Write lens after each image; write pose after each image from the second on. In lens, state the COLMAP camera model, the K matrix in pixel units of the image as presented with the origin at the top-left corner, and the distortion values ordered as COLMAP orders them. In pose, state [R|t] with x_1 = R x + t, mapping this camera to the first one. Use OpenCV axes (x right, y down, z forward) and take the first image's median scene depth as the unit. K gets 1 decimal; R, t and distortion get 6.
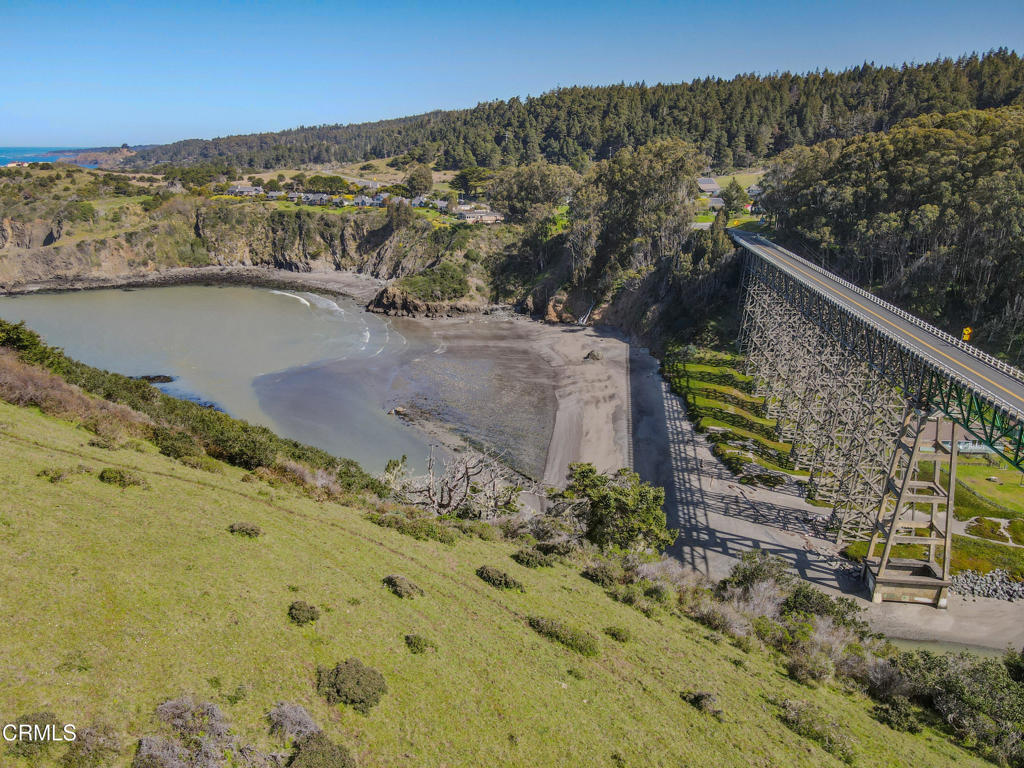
lens RADIAL K [[737.8, 0, 518.0], [0, 737.8, 378.3], [0, 0, 1]] dist [0.023063, -0.021605]
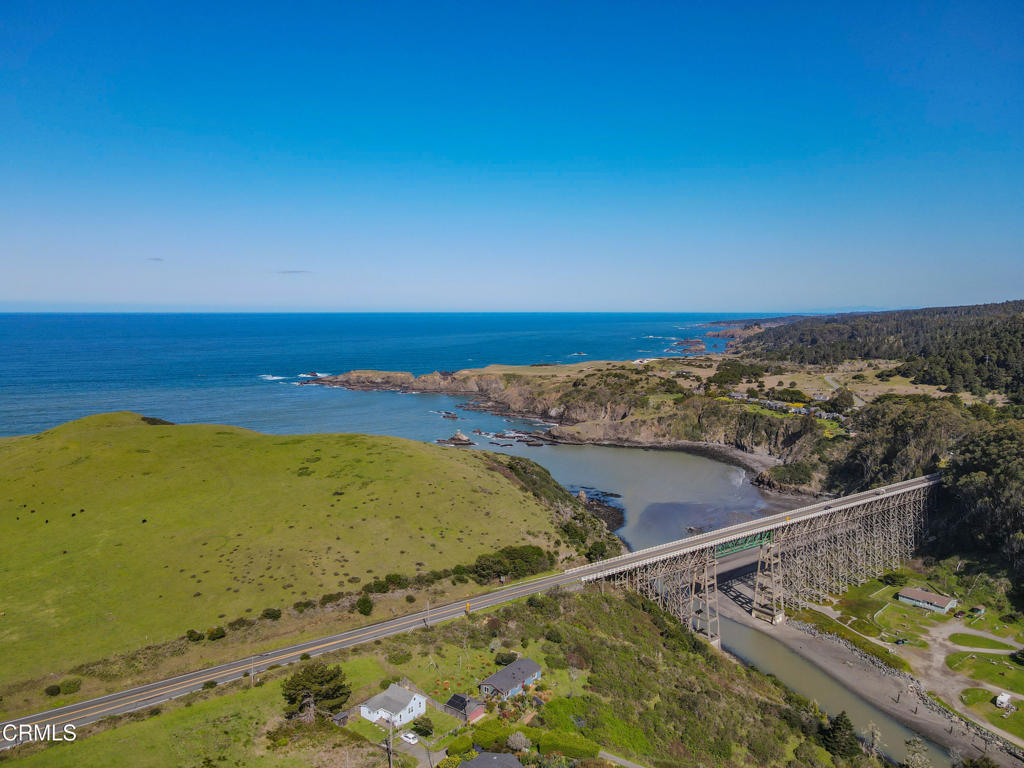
lens RADIAL K [[737.8, 0, 513.4], [0, 737.8, 381.8], [0, 0, 1]] dist [0.023063, -0.021605]
pose [[0.687963, 0.067201, -0.722628, 0.480285], [-0.213674, 0.970326, -0.113188, -0.007479], [0.693578, 0.232276, 0.681907, -0.434870]]
